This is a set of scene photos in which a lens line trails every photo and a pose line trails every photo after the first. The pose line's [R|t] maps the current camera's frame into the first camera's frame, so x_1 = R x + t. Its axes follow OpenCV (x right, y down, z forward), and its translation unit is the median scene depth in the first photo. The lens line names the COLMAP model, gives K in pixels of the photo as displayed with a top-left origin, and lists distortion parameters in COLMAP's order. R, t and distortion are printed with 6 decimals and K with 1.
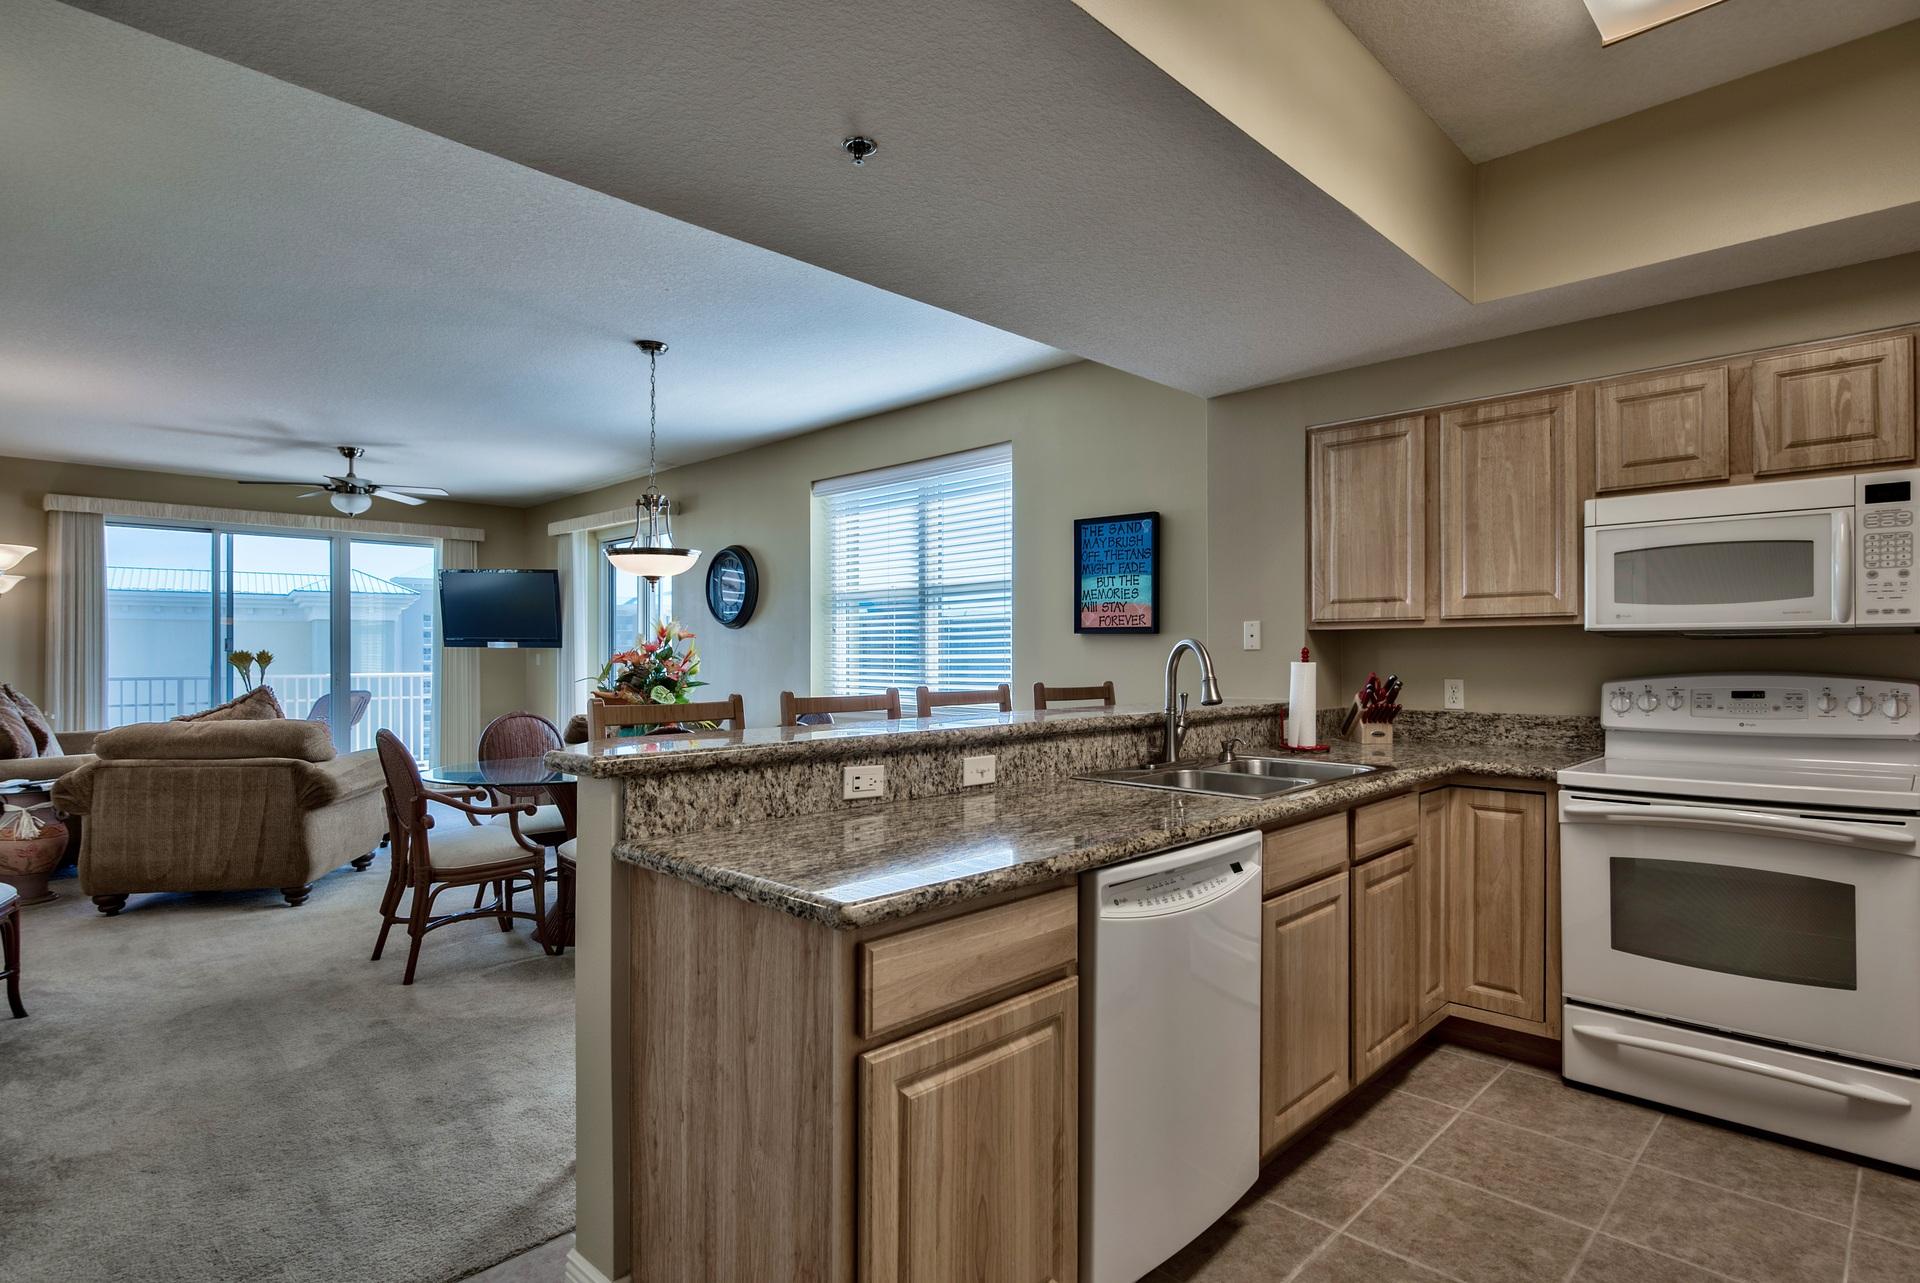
lens RADIAL K [[983.8, 0, 955.5], [0, 983.8, 639.5], [0, 0, 1]] dist [-0.011659, 0.000472]
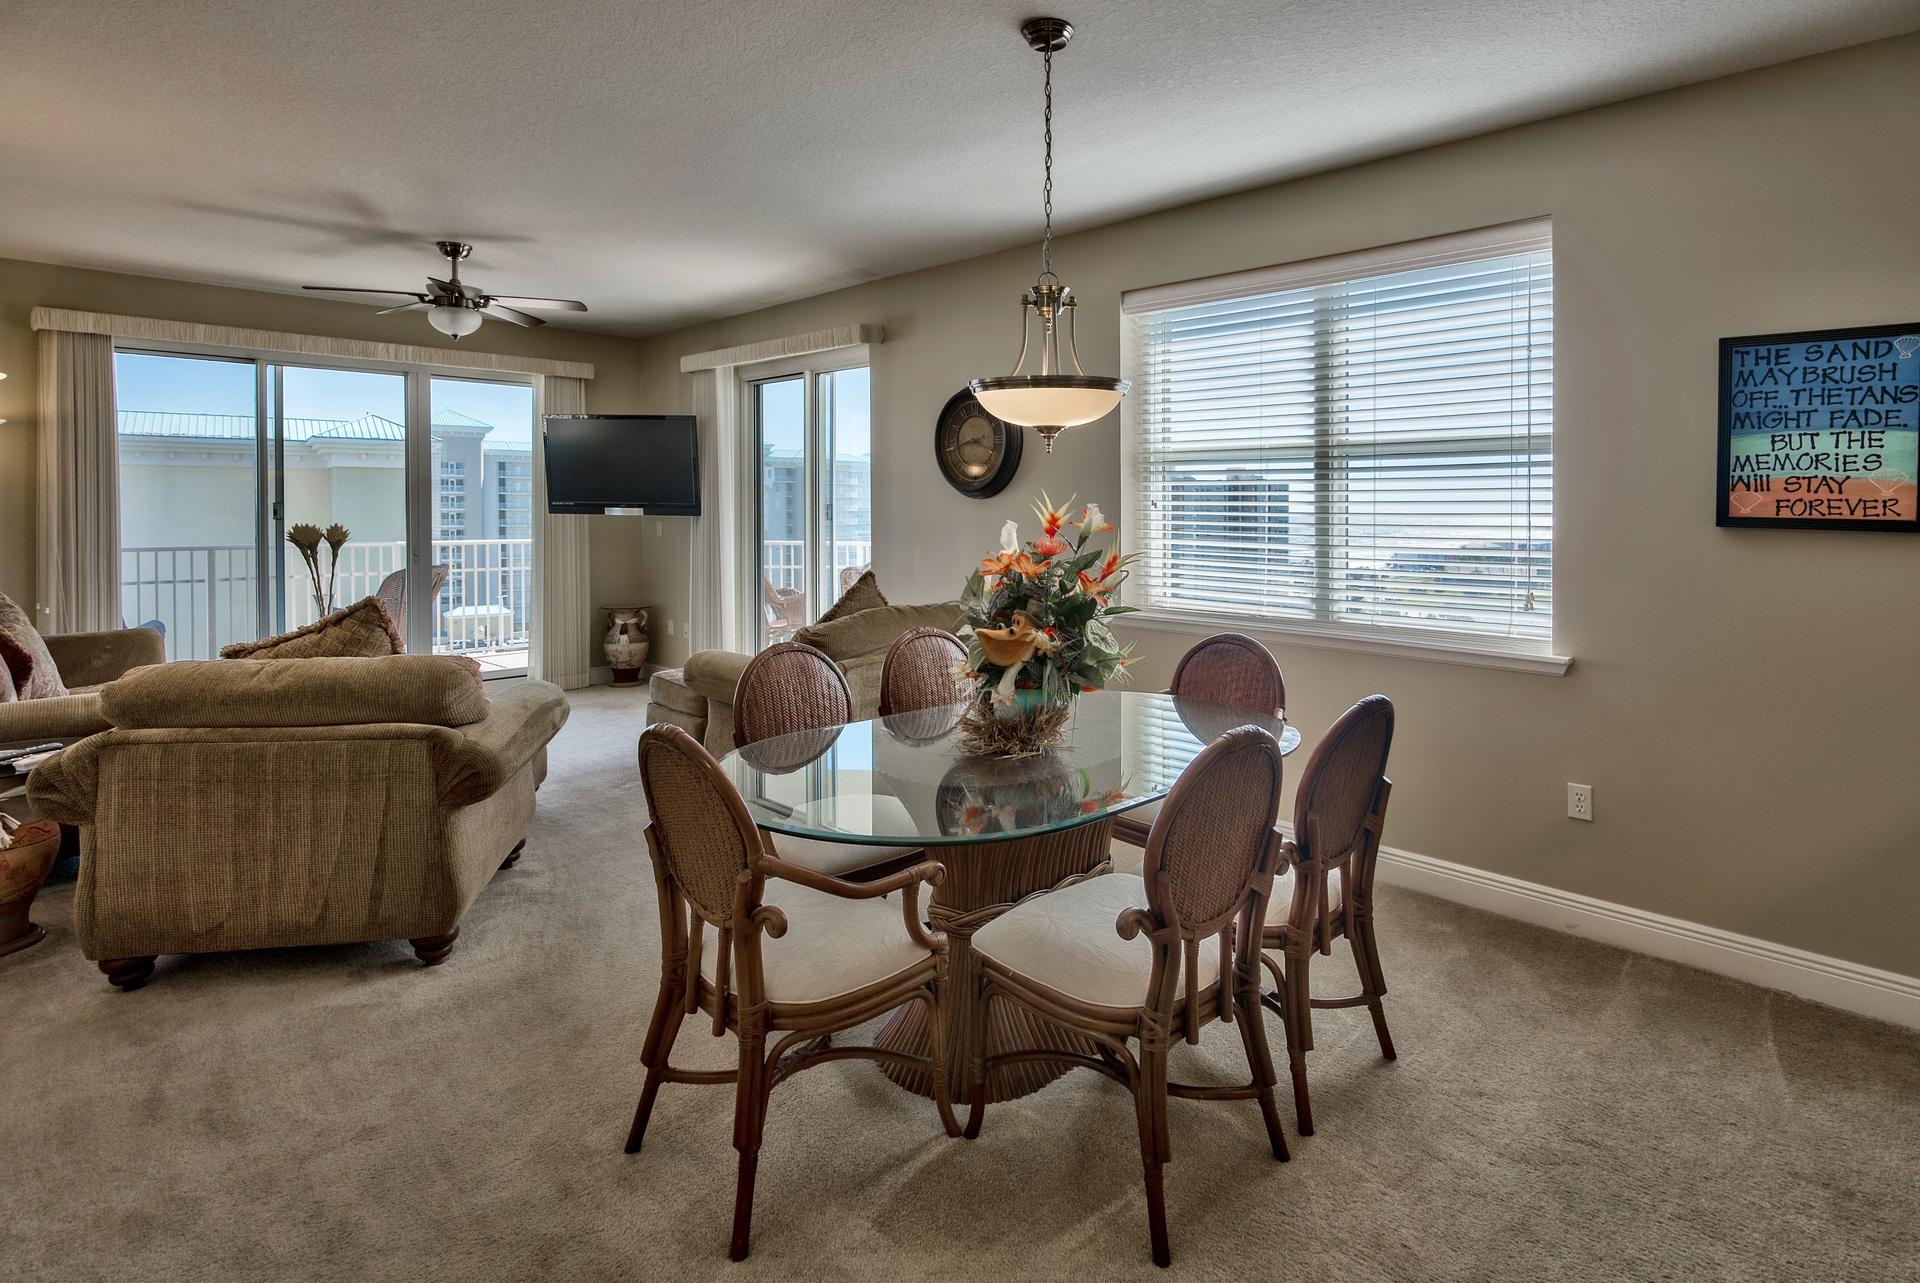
lens RADIAL K [[983.8, 0, 961.7], [0, 983.8, 511.7], [0, 0, 1]] dist [-0.011659, 0.000472]
pose [[0.999959, 0.007873, -0.004464, -0.279033], [-0.007774, 0.999731, 0.021849, -0.020227], [0.004635, -0.021813, 0.999751, 0.322243]]
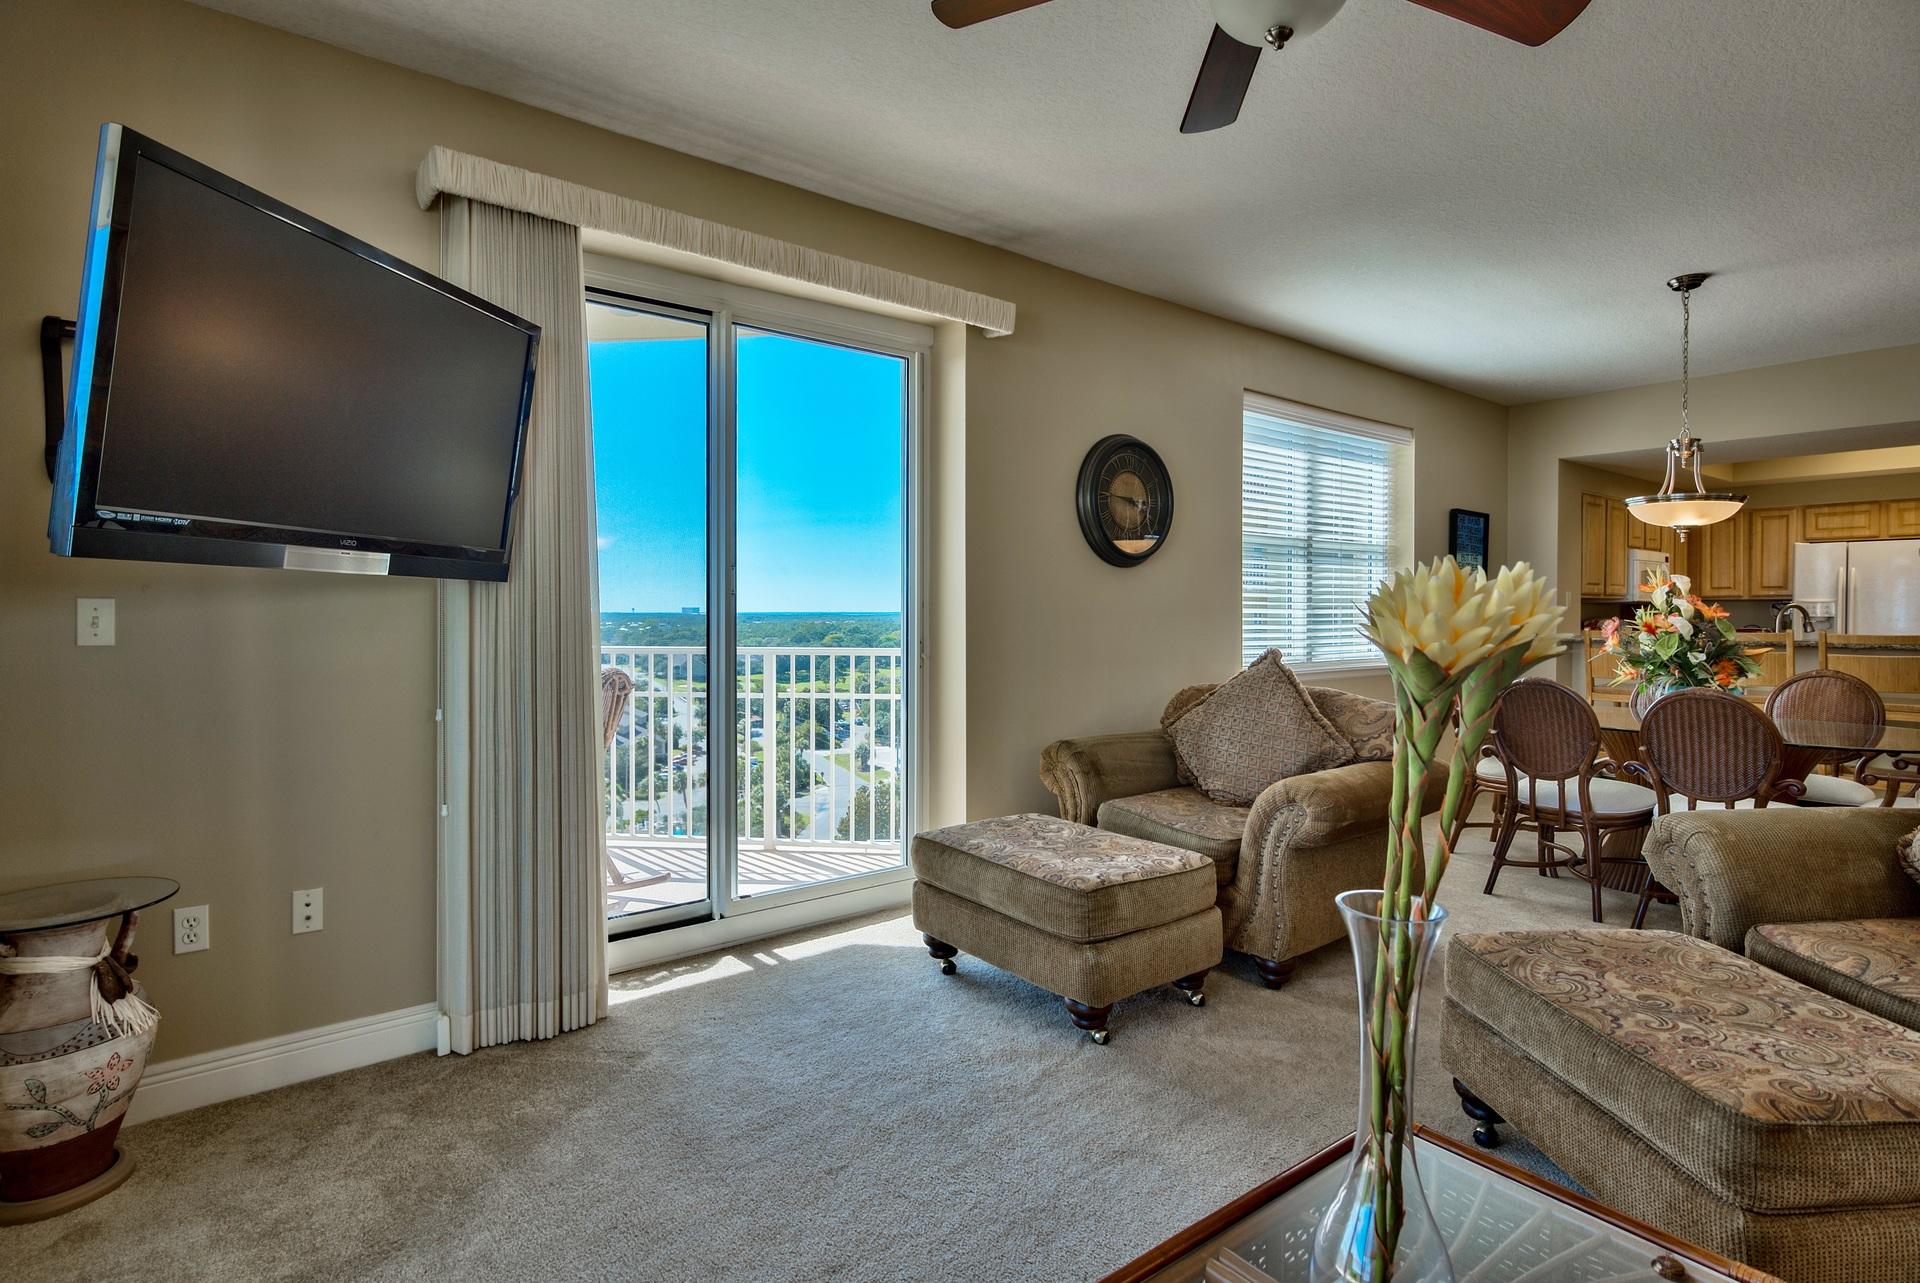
lens RADIAL K [[983.8, 0, 915.4], [0, 983.8, 617.5], [0, 0, 1]] dist [-0.011659, 0.000472]
pose [[0.122532, -0.005033, 0.992452, -1.023807], [-0.016926, 0.999831, 0.007160, 0.022919], [-0.992320, -0.017675, 0.122426, 1.242841]]
